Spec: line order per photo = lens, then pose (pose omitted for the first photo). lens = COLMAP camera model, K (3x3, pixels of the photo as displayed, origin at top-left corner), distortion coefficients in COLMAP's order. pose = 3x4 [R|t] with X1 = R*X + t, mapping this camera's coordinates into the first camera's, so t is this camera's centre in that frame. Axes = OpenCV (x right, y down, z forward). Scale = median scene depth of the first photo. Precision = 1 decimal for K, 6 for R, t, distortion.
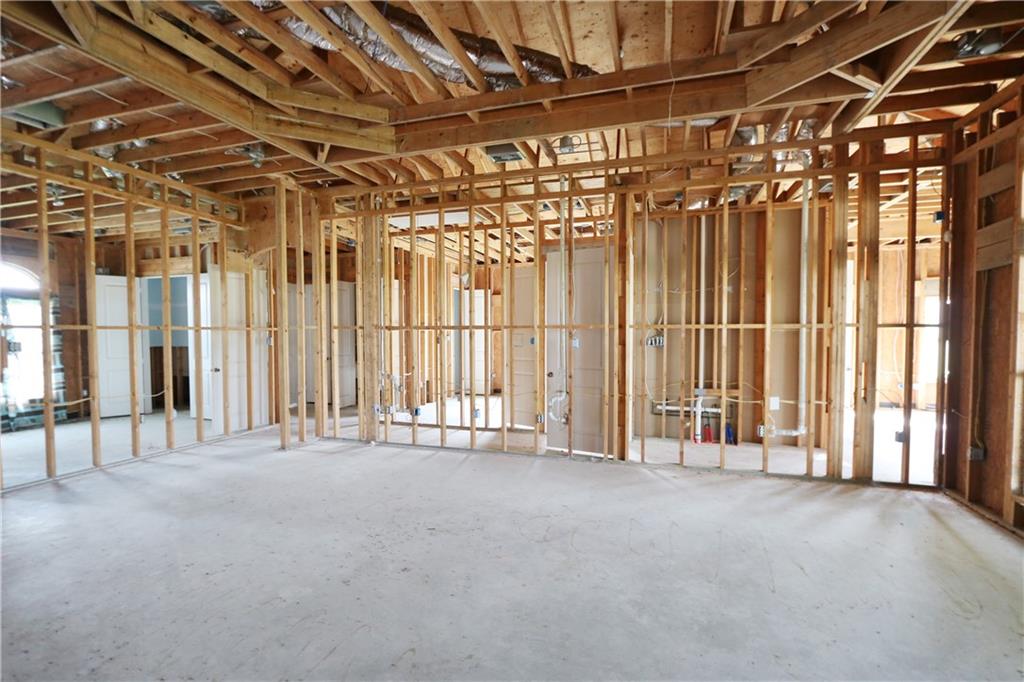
lens RADIAL K [[482.3, 0, 502.8], [0, 482.3, 349.3], [0, 0, 1]] dist [-0.016633, -0.000038]
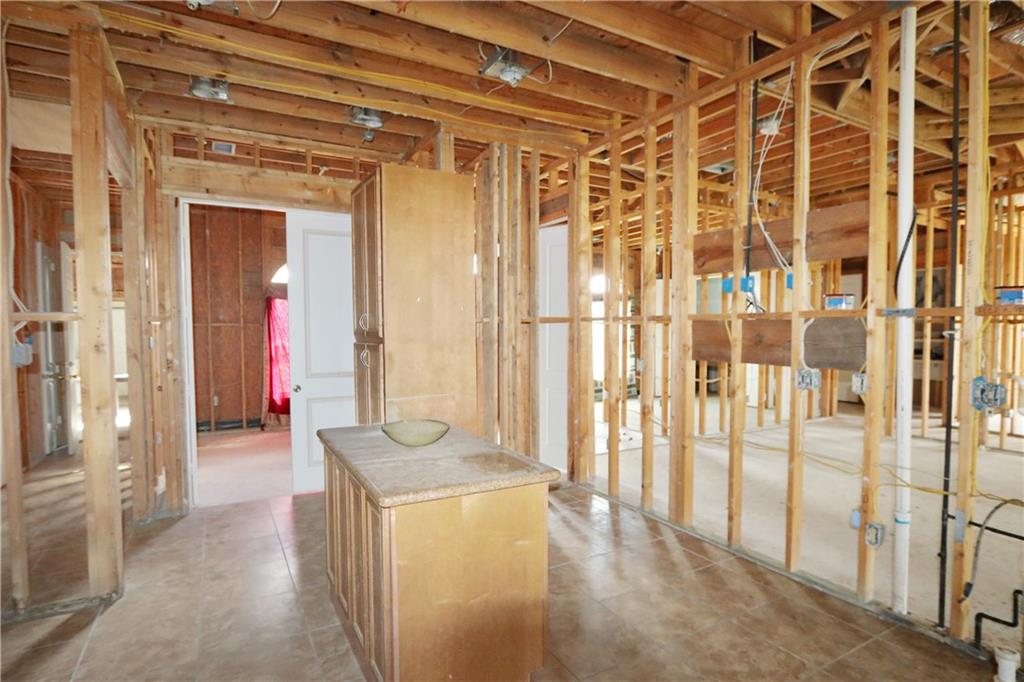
lens RADIAL K [[547.1, 0, 507.9], [0, 547.1, 351.7], [0, 0, 1]] dist [0.000738, -0.000029]
pose [[0.749585, 0.031123, -0.661176, -0.279896], [-0.026238, 0.999506, 0.017303, 0.019558], [0.661387, 0.004378, 0.750032, -0.400469]]
